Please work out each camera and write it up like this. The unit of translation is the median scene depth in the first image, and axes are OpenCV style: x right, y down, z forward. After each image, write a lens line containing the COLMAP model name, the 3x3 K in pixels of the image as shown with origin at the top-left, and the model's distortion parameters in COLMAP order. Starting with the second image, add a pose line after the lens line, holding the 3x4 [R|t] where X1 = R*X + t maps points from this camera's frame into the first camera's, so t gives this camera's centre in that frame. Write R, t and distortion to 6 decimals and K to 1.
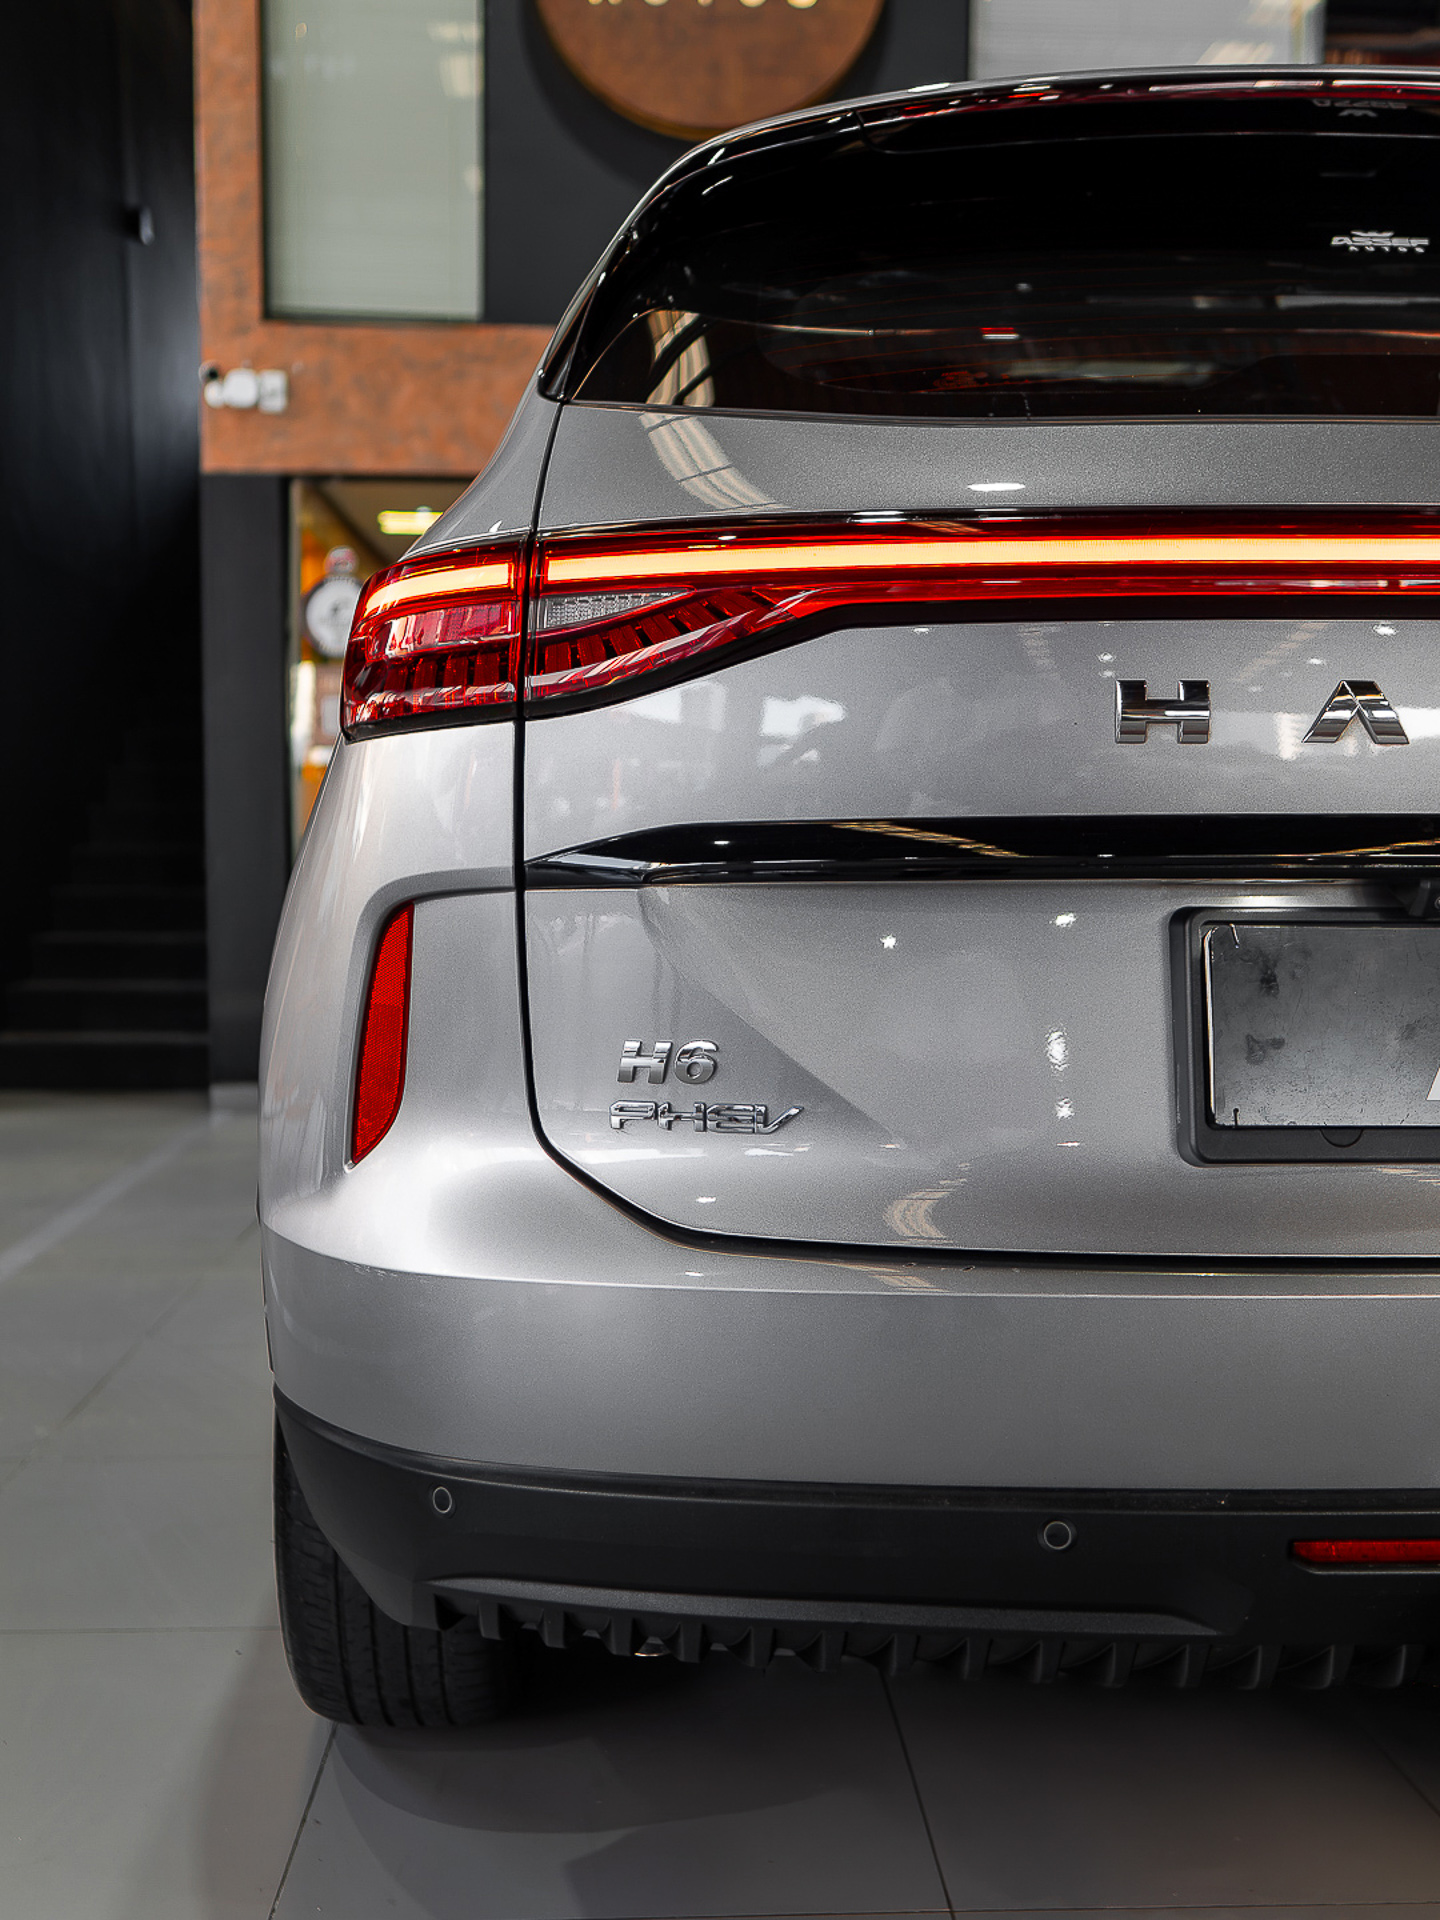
lens RADIAL K [[1828.3, 0, 724.2], [0, 1828.3, 953.6], [0, 0, 1]] dist [-0.009010, -0.007213]
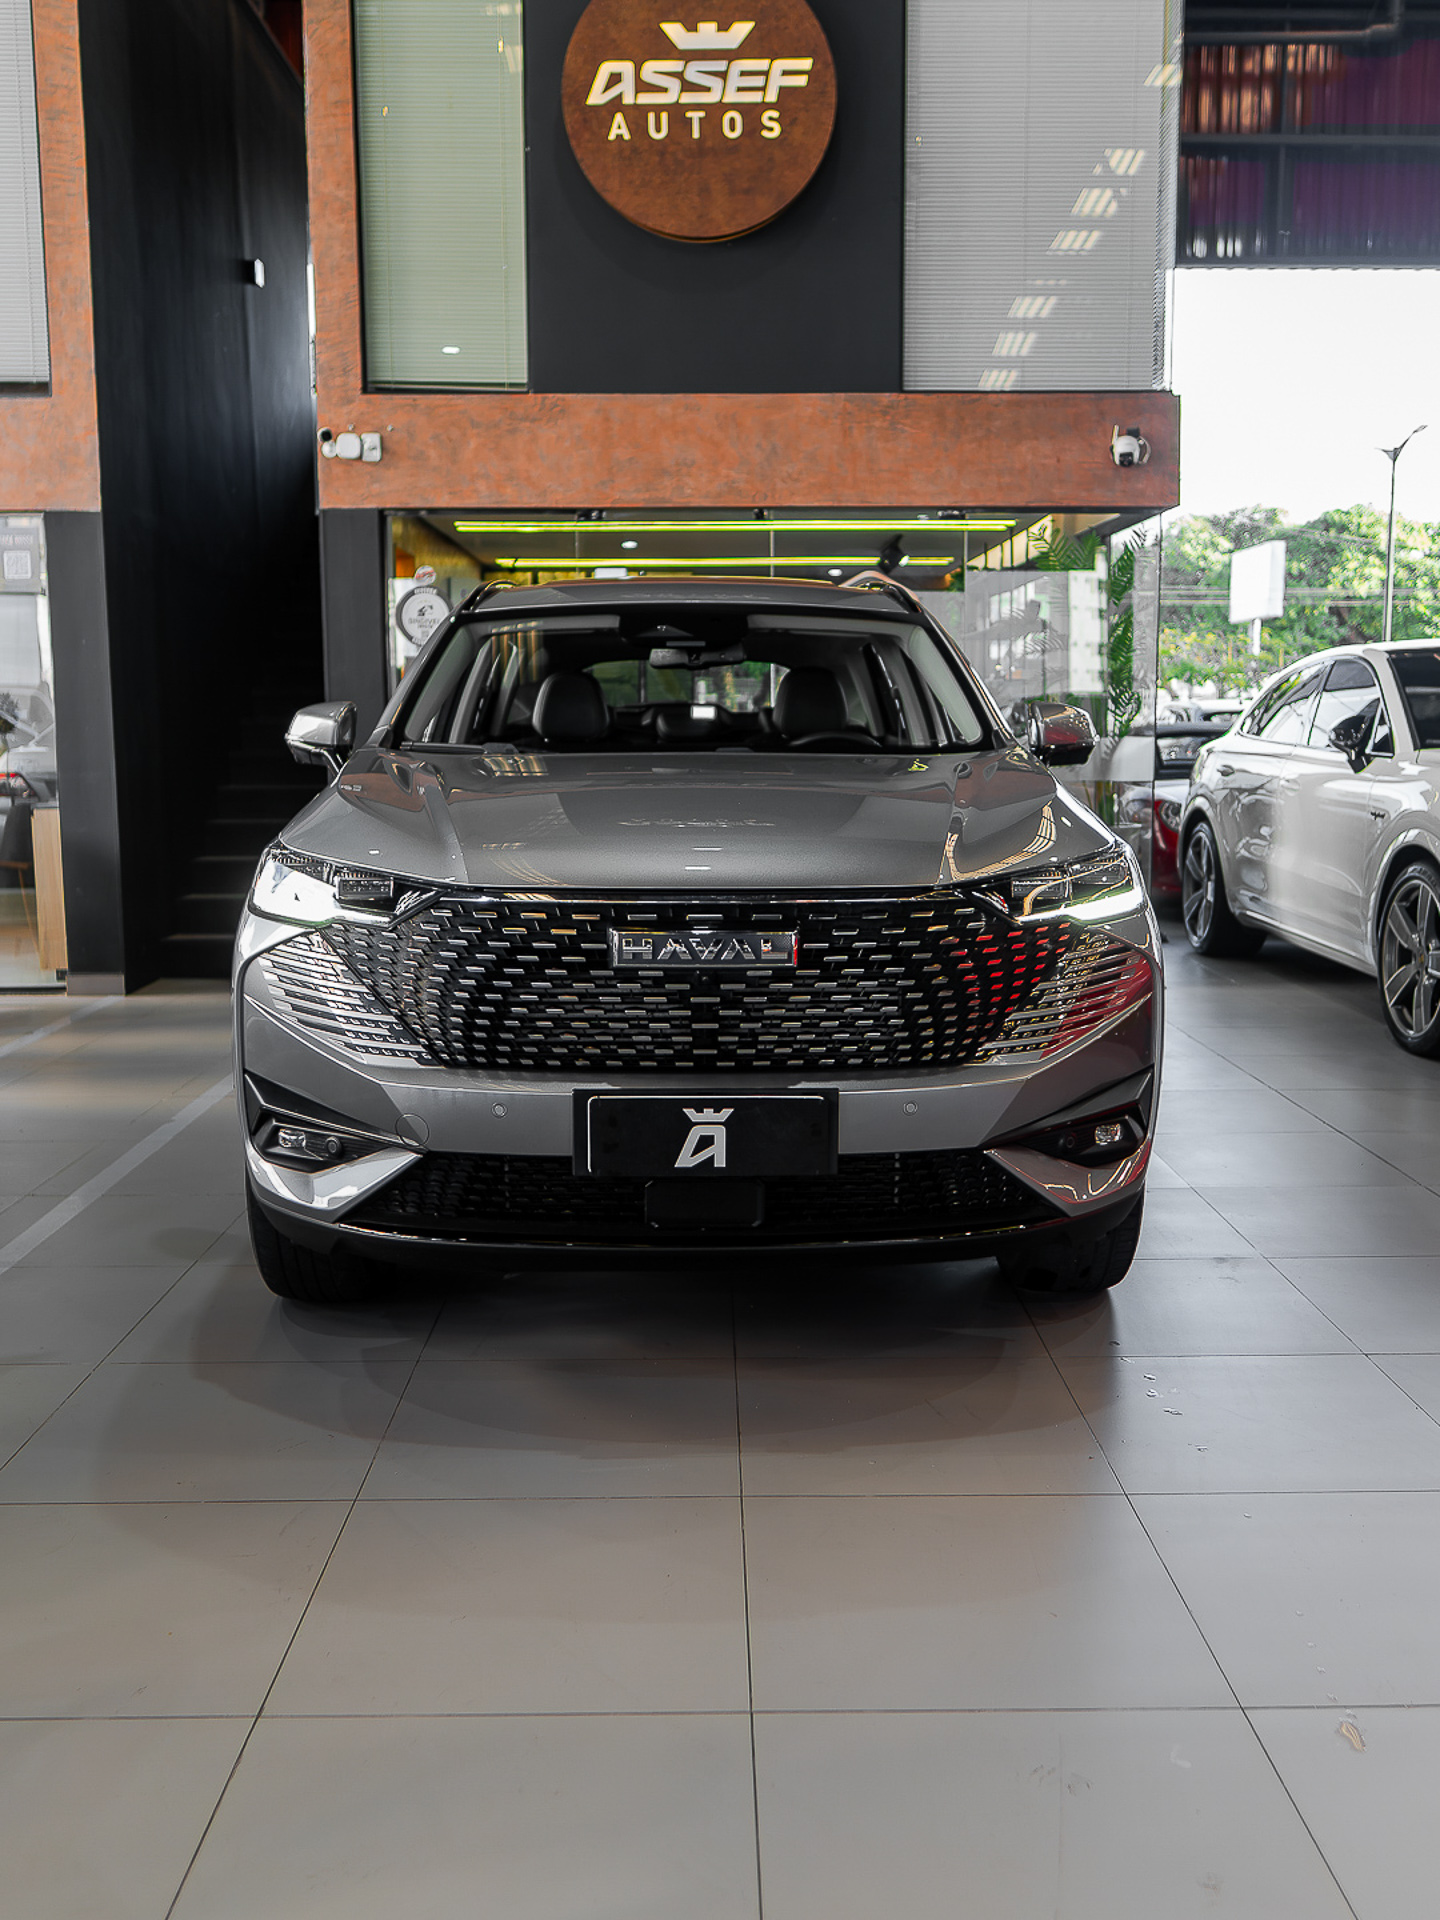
lens RADIAL K [[1754.7, 0, 724.9], [0, 1754.7, 957.5], [0, 0, 1]] dist [-0.006575, -0.002566]
pose [[0.999319, -0.005985, -0.036403, 0.051648], [0.008351, 0.997837, 0.065212, -0.021112], [0.035934, -0.065471, 0.997207, -0.278895]]
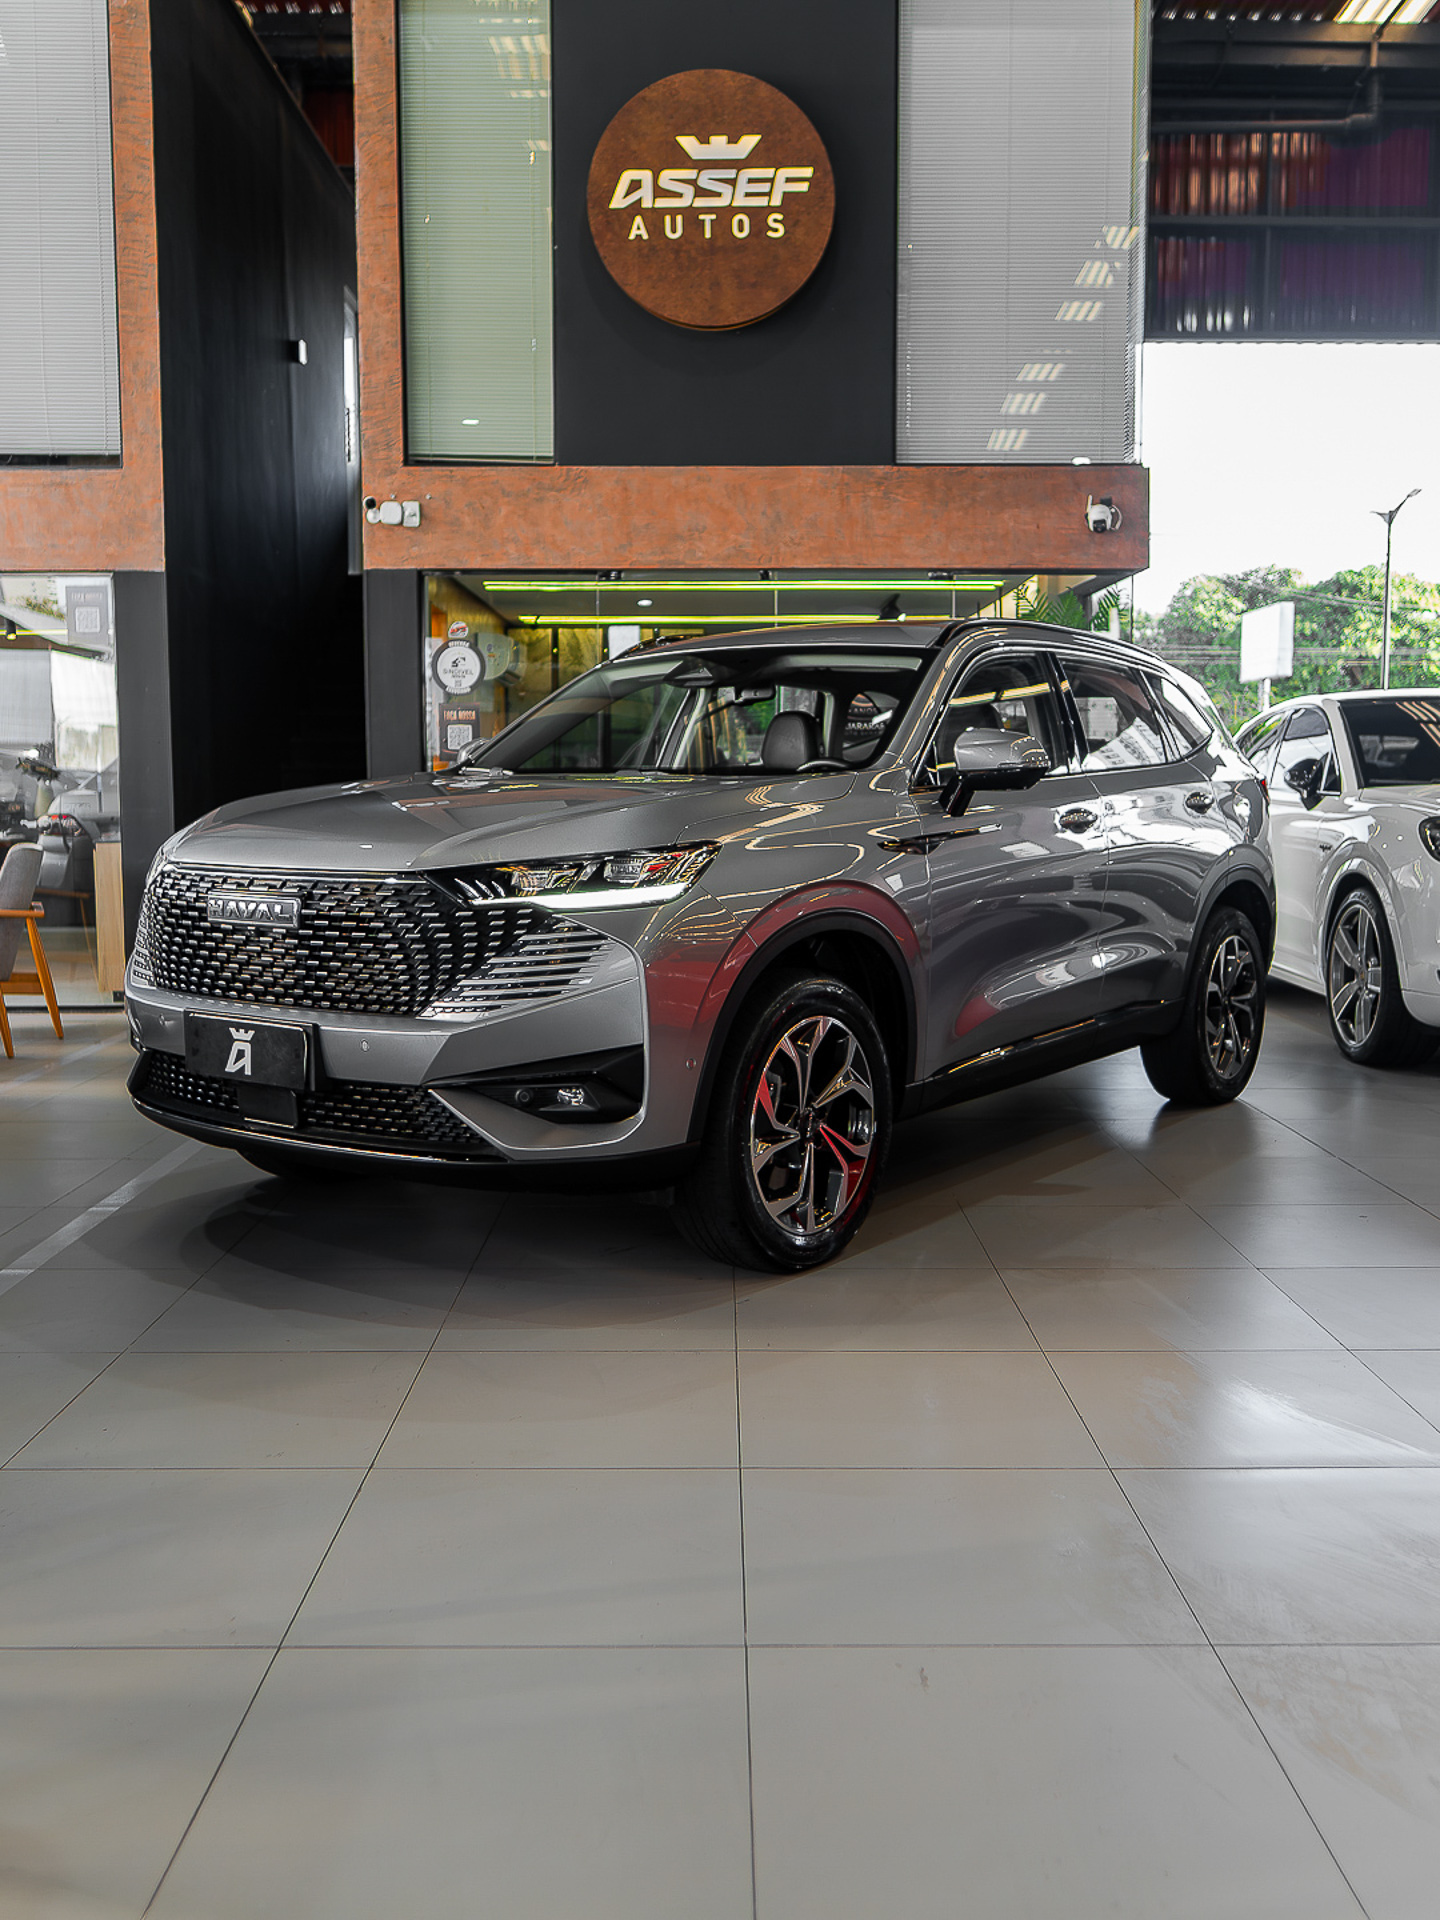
lens RADIAL K [[1784.9, 0, 718.5], [0, 1784.9, 954.7], [0, 0, 1]] dist [-0.006976, -0.008007]
pose [[0.998918, -0.003634, -0.046361, 0.060452], [0.004927, 0.999602, 0.027794, 0.003150], [0.046242, -0.027992, 0.998538, -0.414204]]
